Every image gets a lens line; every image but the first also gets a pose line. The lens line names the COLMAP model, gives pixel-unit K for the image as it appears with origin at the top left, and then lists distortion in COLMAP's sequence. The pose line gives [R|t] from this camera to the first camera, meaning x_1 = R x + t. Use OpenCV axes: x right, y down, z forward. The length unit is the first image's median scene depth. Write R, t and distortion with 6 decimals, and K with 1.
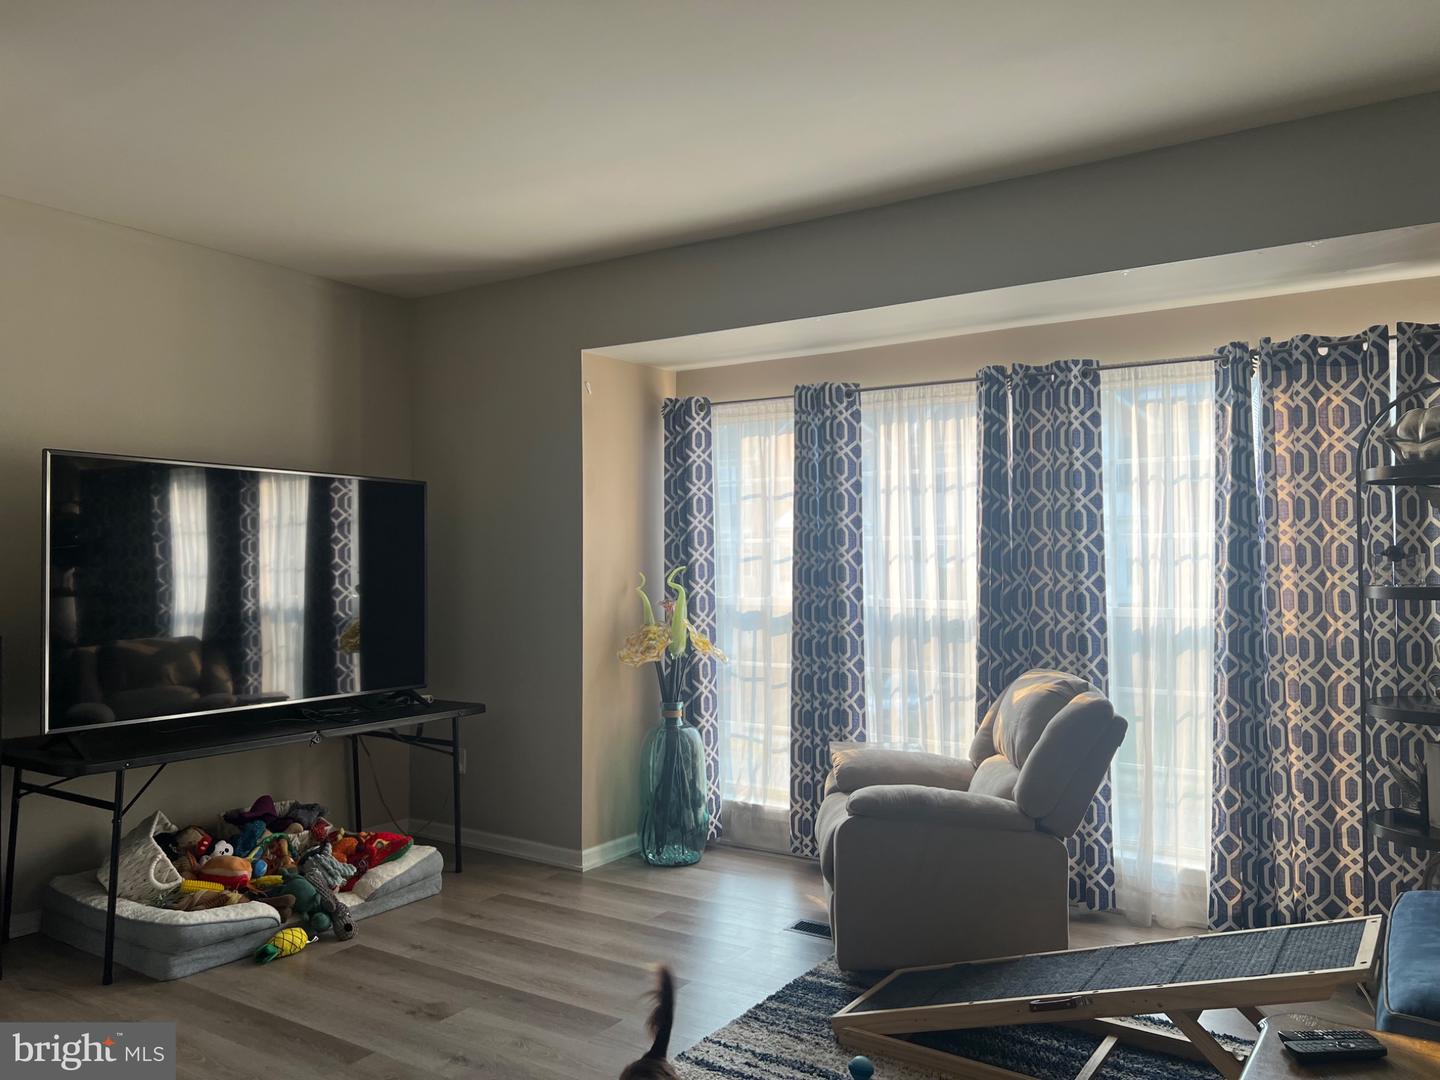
lens RADIAL K [[1082.9, 0, 719.5], [0, 1082.9, 534.9], [0, 0, 1]] dist [0.054557, -0.066259]
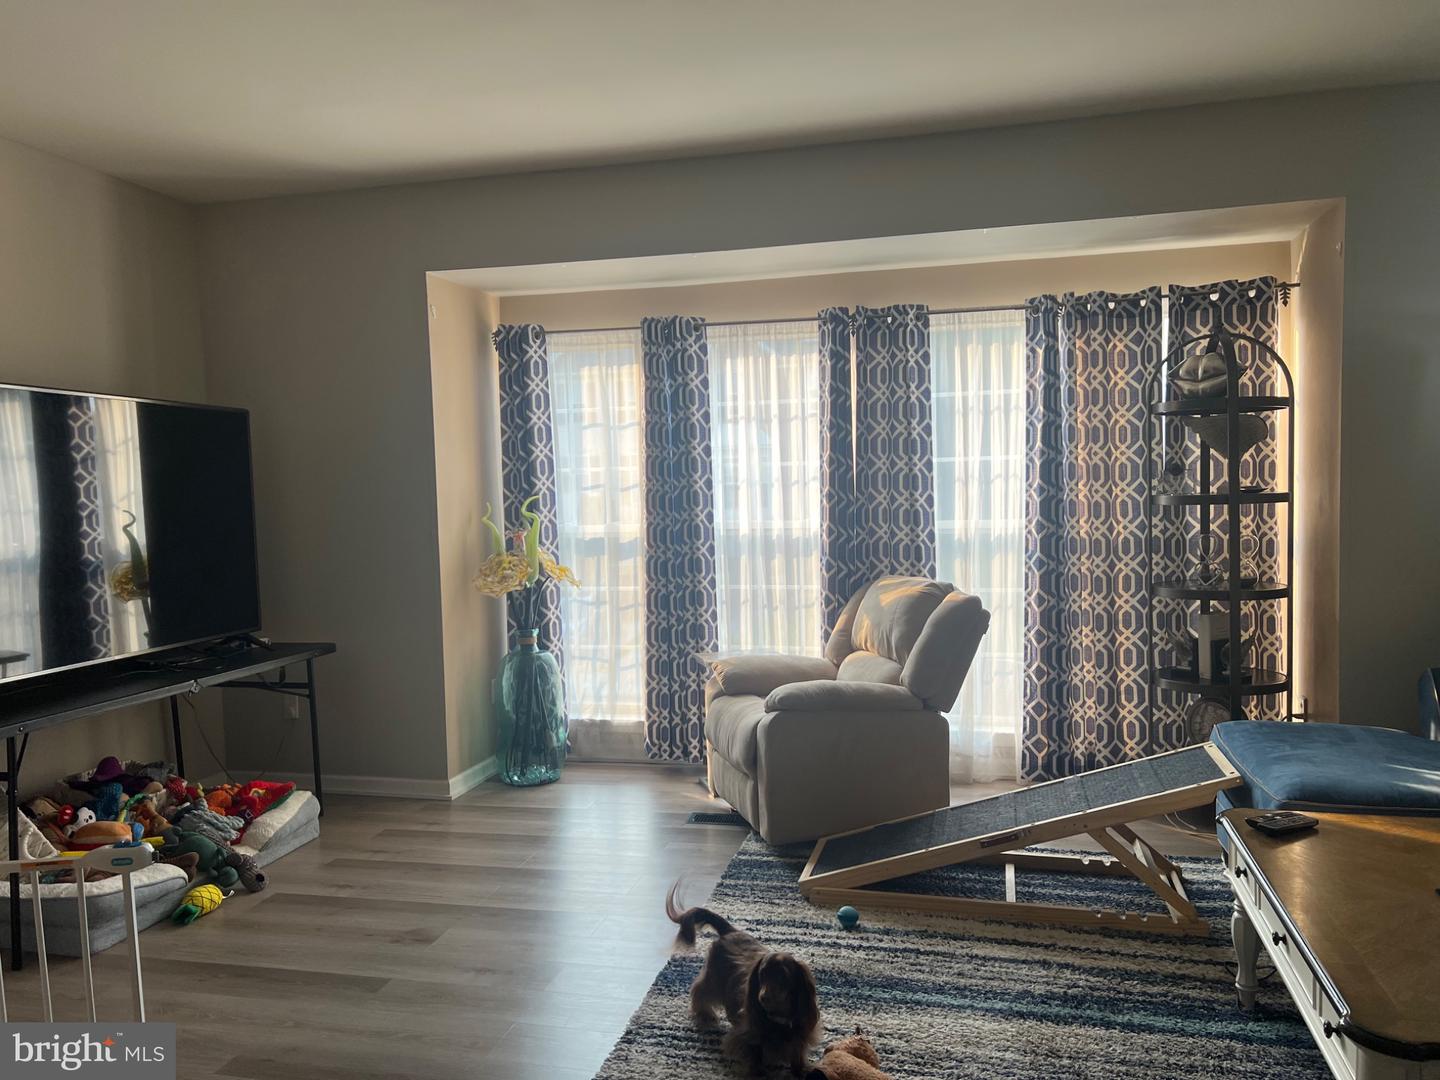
lens RADIAL K [[1082.9, 0, 716.5], [0, 1082.9, 548.5], [0, 0, 1]] dist [0.054557, -0.066259]
pose [[0.940722, -0.039441, 0.336877, -0.255675], [0.013396, 0.996761, 0.079291, 0.000639], [-0.338914, -0.070078, 0.938204, -0.013827]]
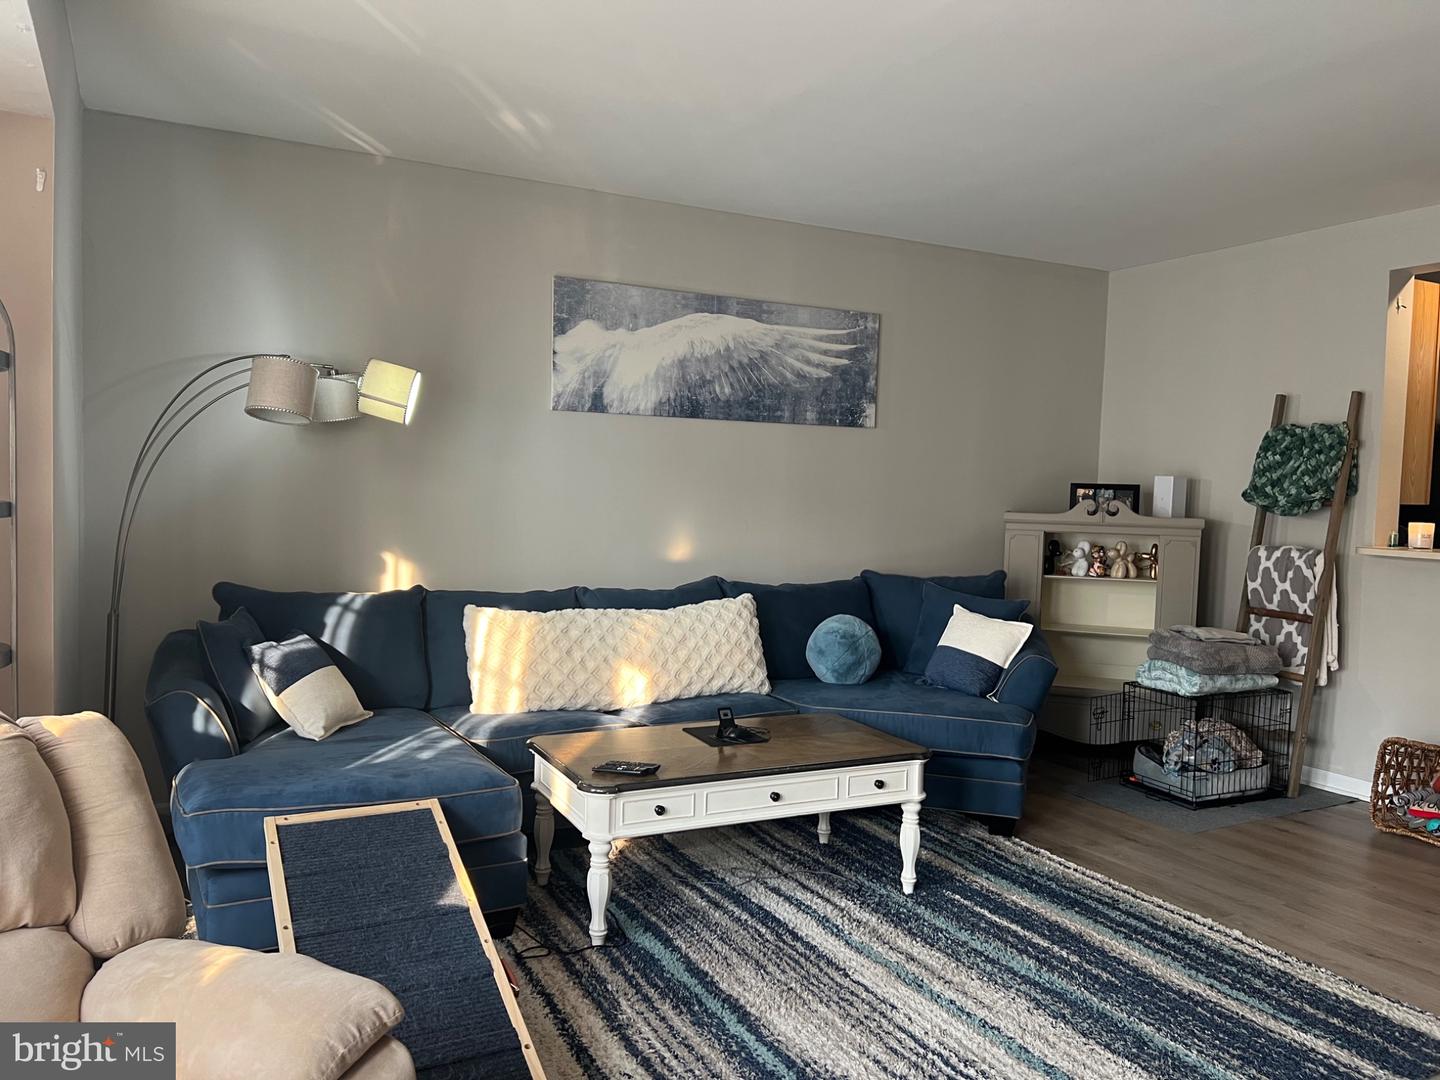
lens RADIAL K [[1082.9, 0, 724.8], [0, 1082.9, 556.0], [0, 0, 1]] dist [0.054557, -0.066259]
pose [[-0.877710, -0.041157, 0.477421, -0.167646], [-0.033075, 0.999132, 0.025326, 0.040283], [-0.478049, 0.006438, -0.878309, 1.082132]]
